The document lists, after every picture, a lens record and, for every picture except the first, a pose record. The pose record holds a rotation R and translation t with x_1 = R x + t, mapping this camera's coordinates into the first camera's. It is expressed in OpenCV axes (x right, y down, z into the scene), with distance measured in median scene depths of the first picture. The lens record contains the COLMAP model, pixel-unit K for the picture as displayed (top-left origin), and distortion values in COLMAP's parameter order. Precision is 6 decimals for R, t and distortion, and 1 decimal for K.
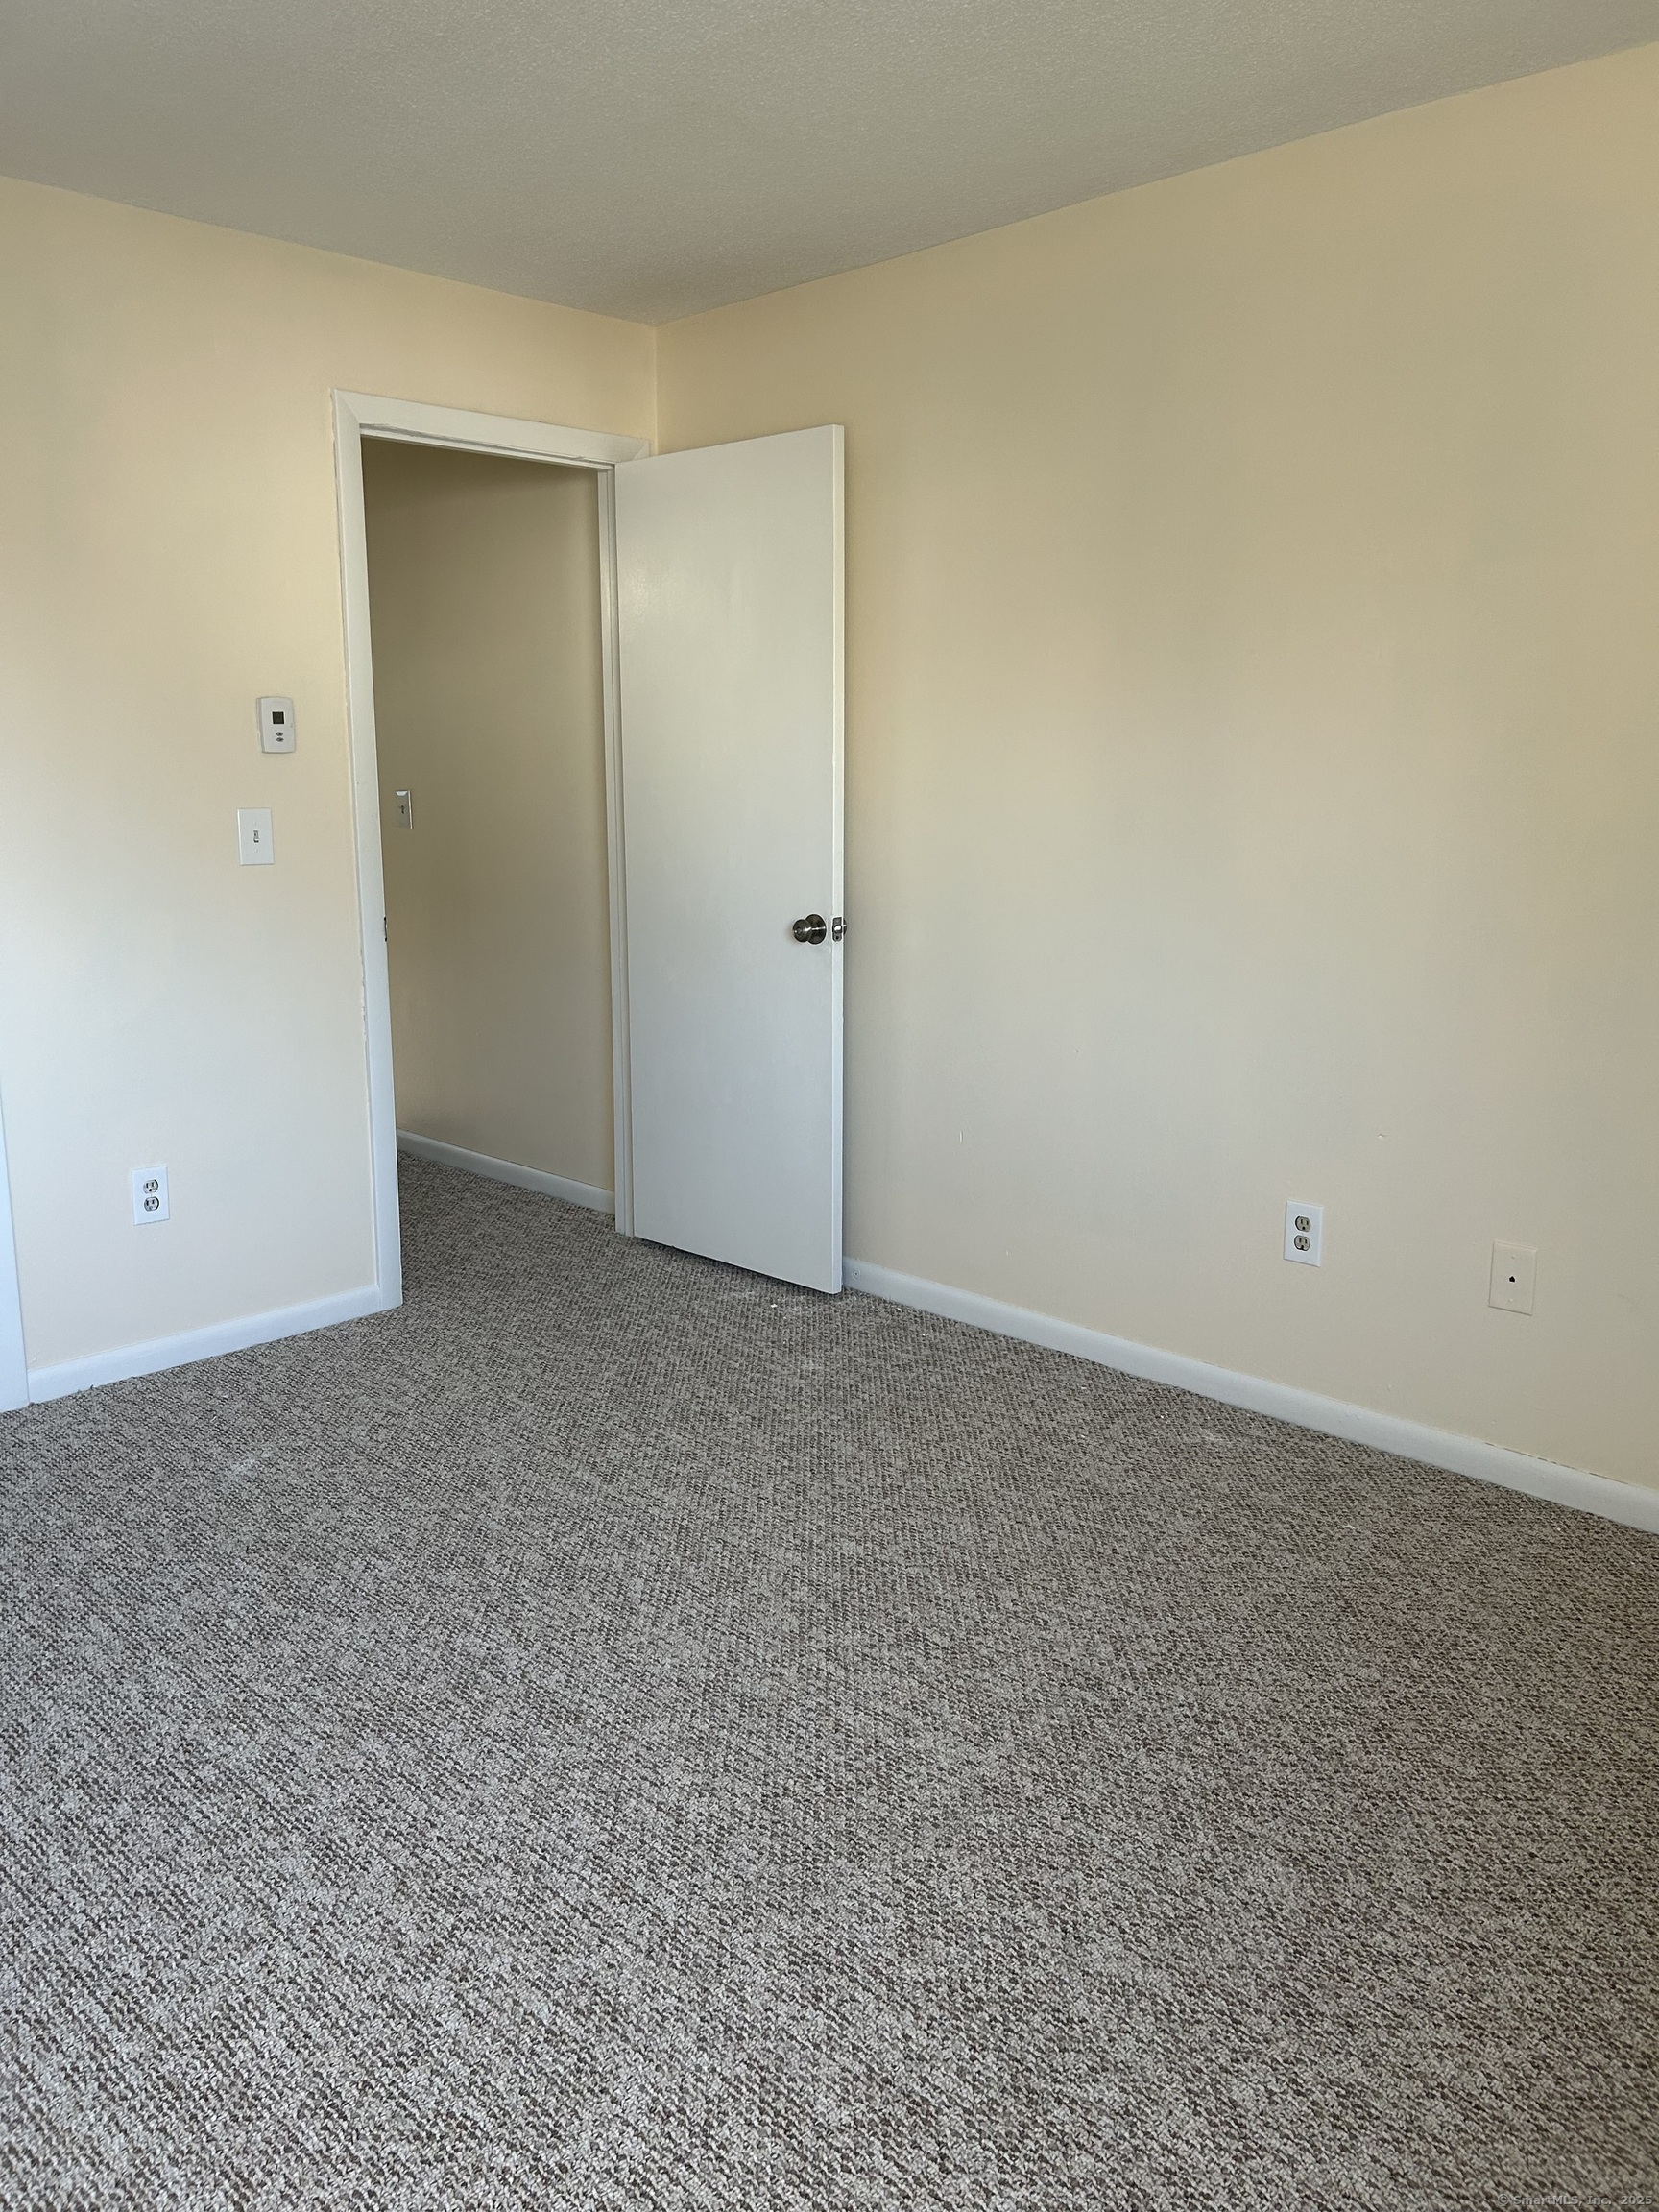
lens RADIAL K [[1681.7, 0, 831.5], [0, 1681.7, 1107.2], [0, 0, 1]] dist [0.043019, -0.020426]
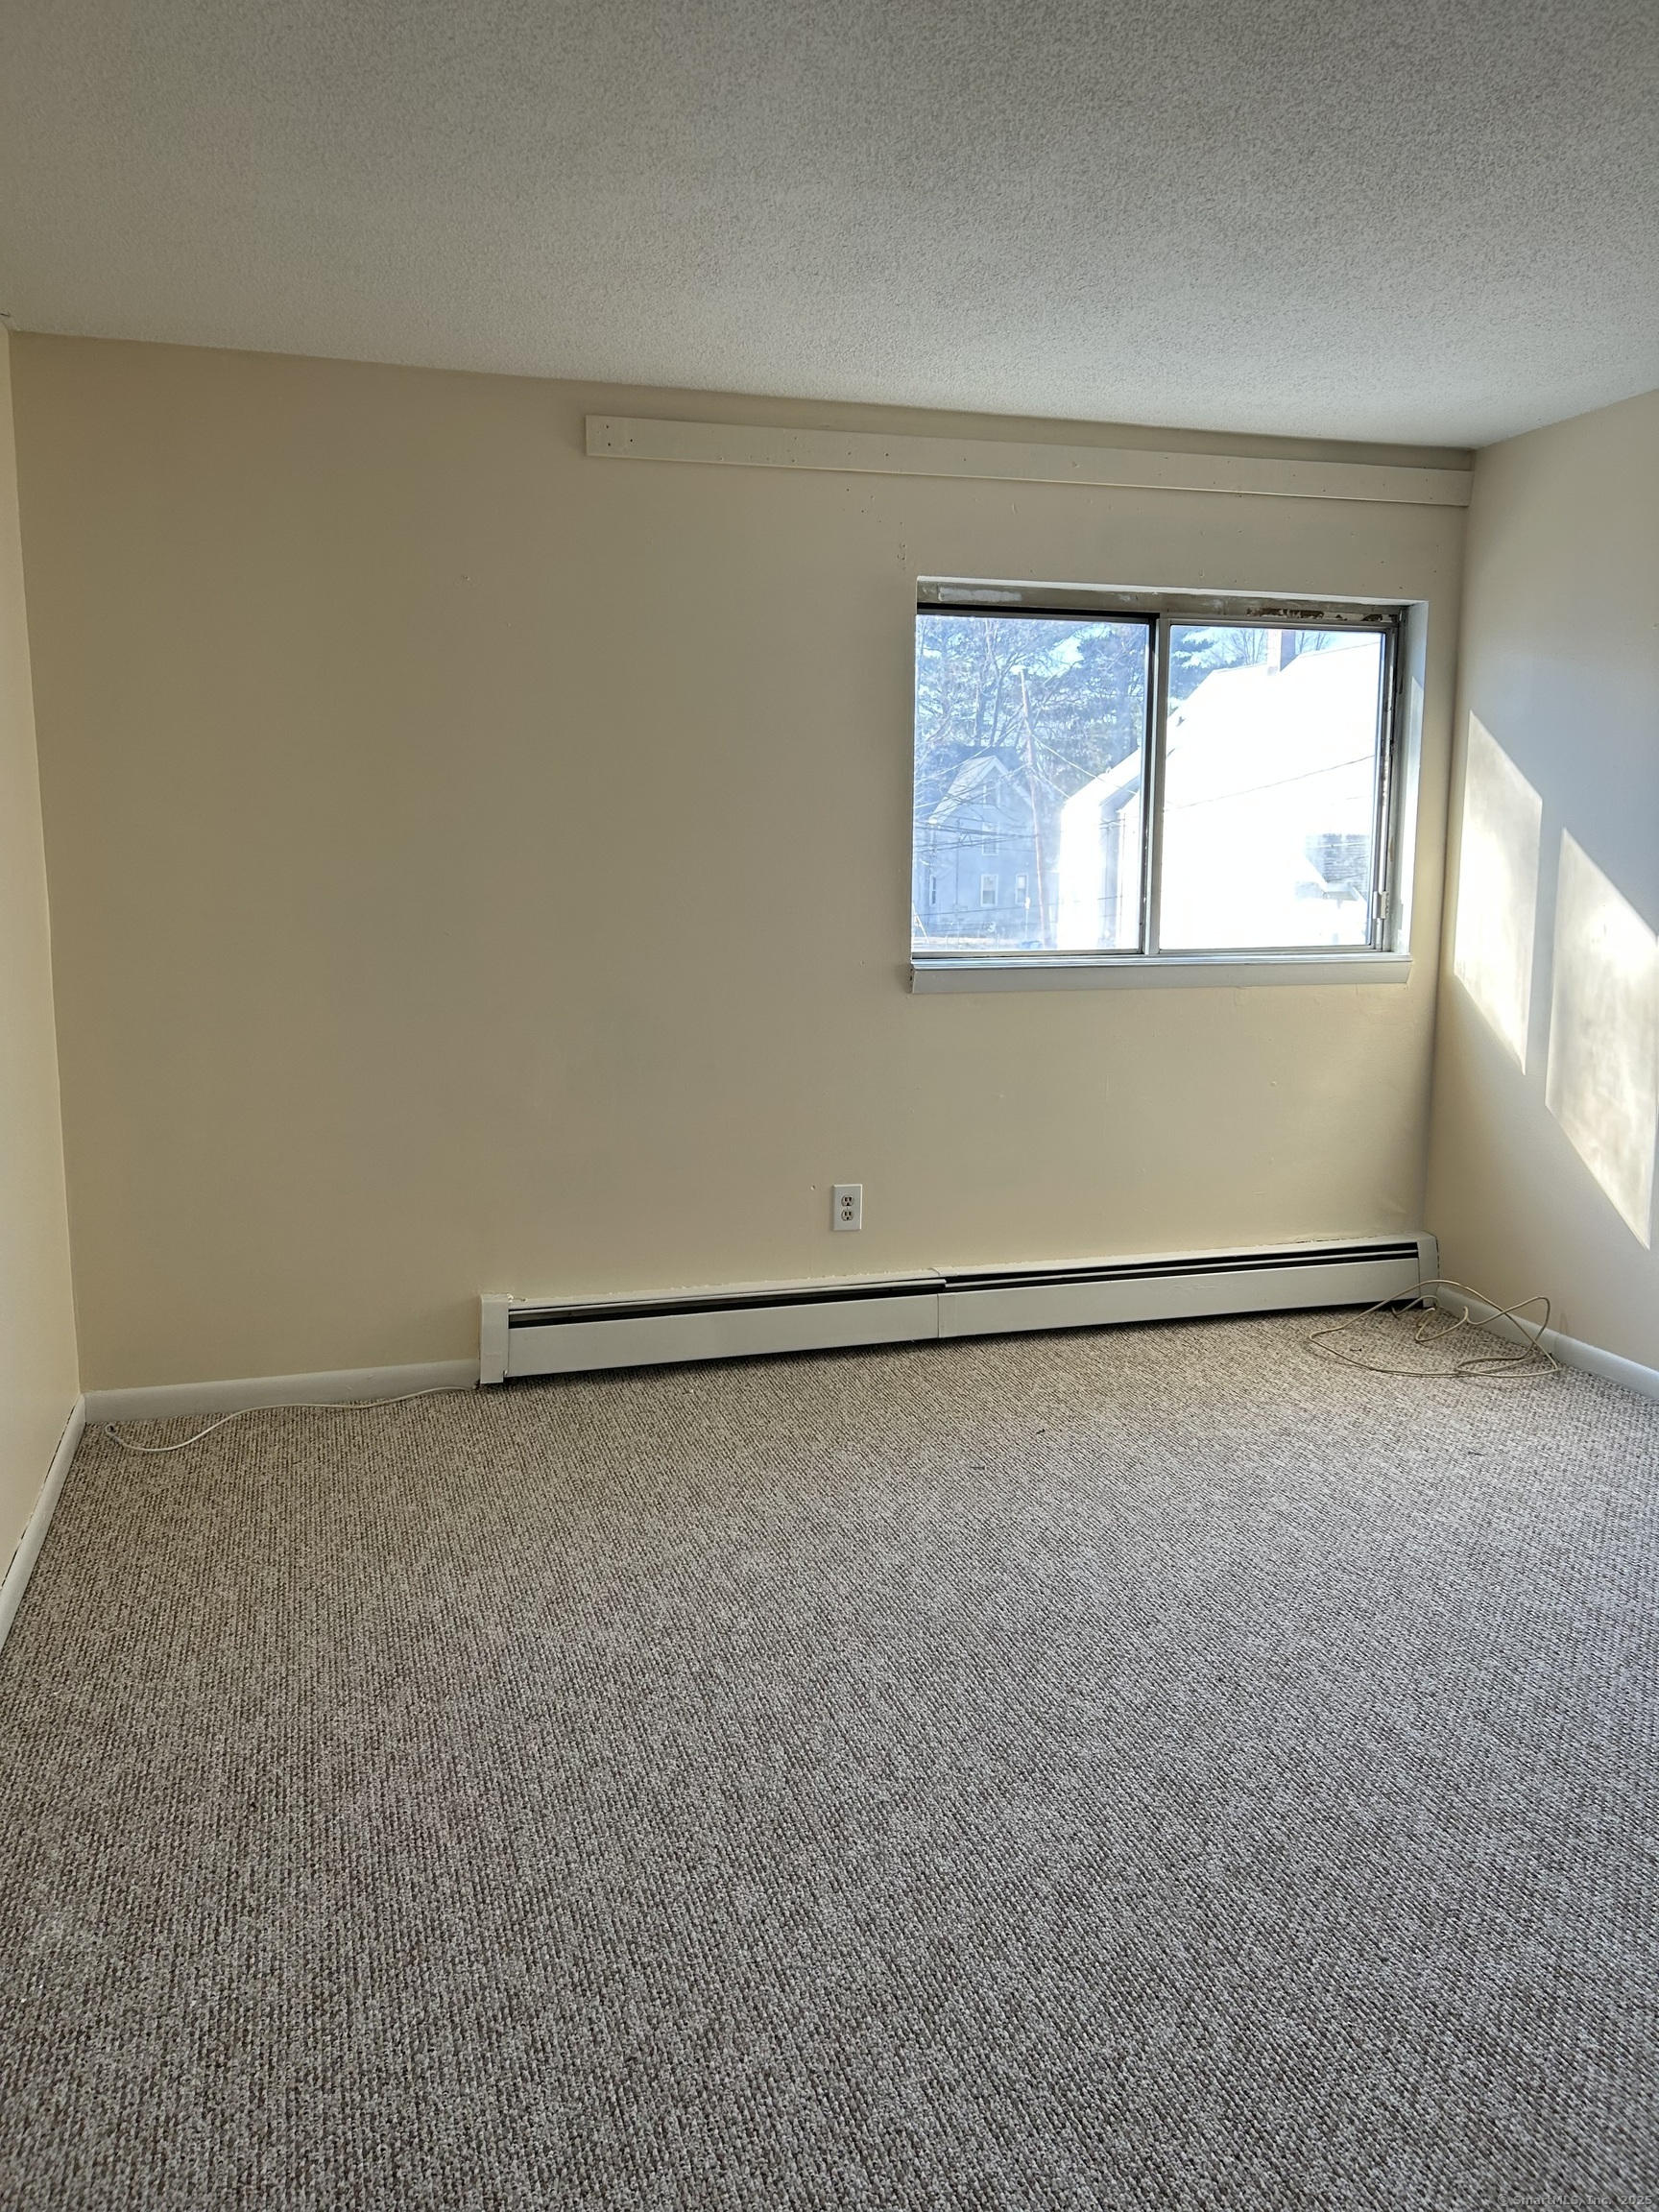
lens RADIAL K [[1681.7, 0, 826.8], [0, 1681.7, 1100.6], [0, 0, 1]] dist [0.043019, -0.020426]
pose [[-0.882596, -0.074329, 0.464219, -0.377563], [0.093119, 0.940221, 0.327586, -0.348019], [-0.460818, 0.332353, -0.822914, 1.627909]]
